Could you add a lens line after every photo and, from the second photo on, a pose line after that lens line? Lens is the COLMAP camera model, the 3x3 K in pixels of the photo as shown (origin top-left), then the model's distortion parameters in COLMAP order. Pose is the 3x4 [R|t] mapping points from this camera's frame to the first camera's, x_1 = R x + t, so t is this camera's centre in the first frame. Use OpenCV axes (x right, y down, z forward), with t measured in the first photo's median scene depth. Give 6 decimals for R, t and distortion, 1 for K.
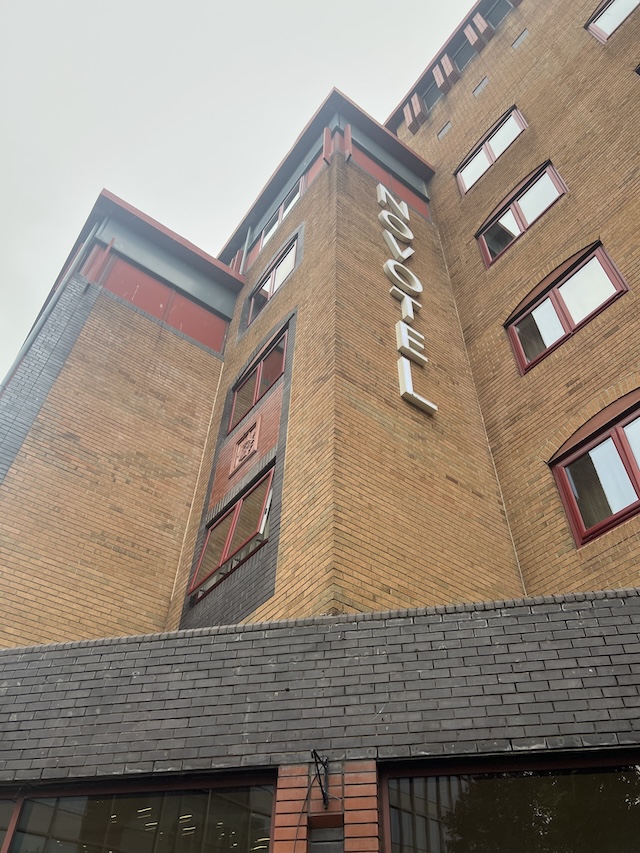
lens RADIAL K [[652.6, 0, 320.0], [0, 652.6, 426.5], [0, 0, 1]] dist [0.000453, -0.046127]
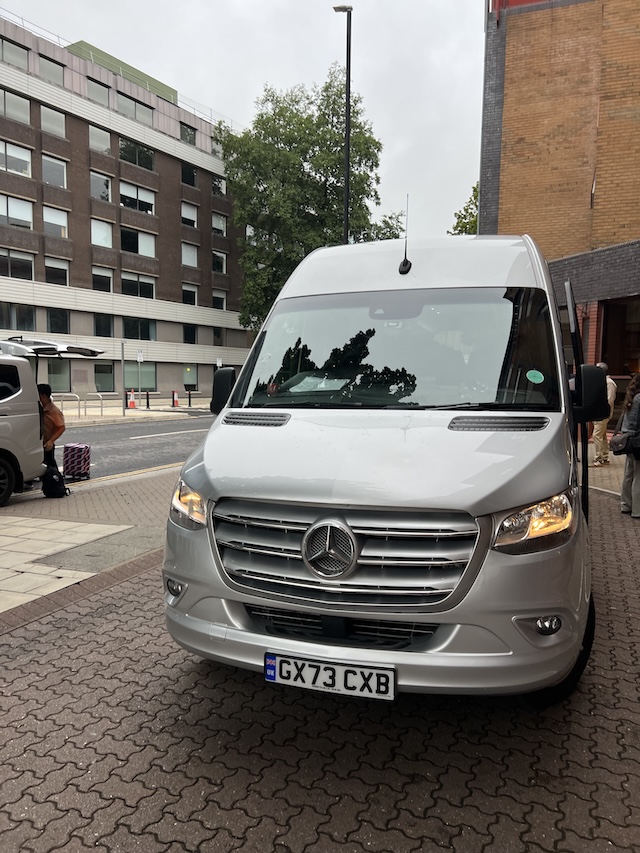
lens RADIAL K [[652.6, 0, 320.0], [0, 652.6, 426.5], [0, 0, 1]] dist [0.000453, -0.046127]
pose [[0.502638, 0.050625, -0.863013, 1.051512], [0.628431, 0.664134, 0.404971, -0.588313], [0.593658, -0.745898, 0.302004, -0.589596]]
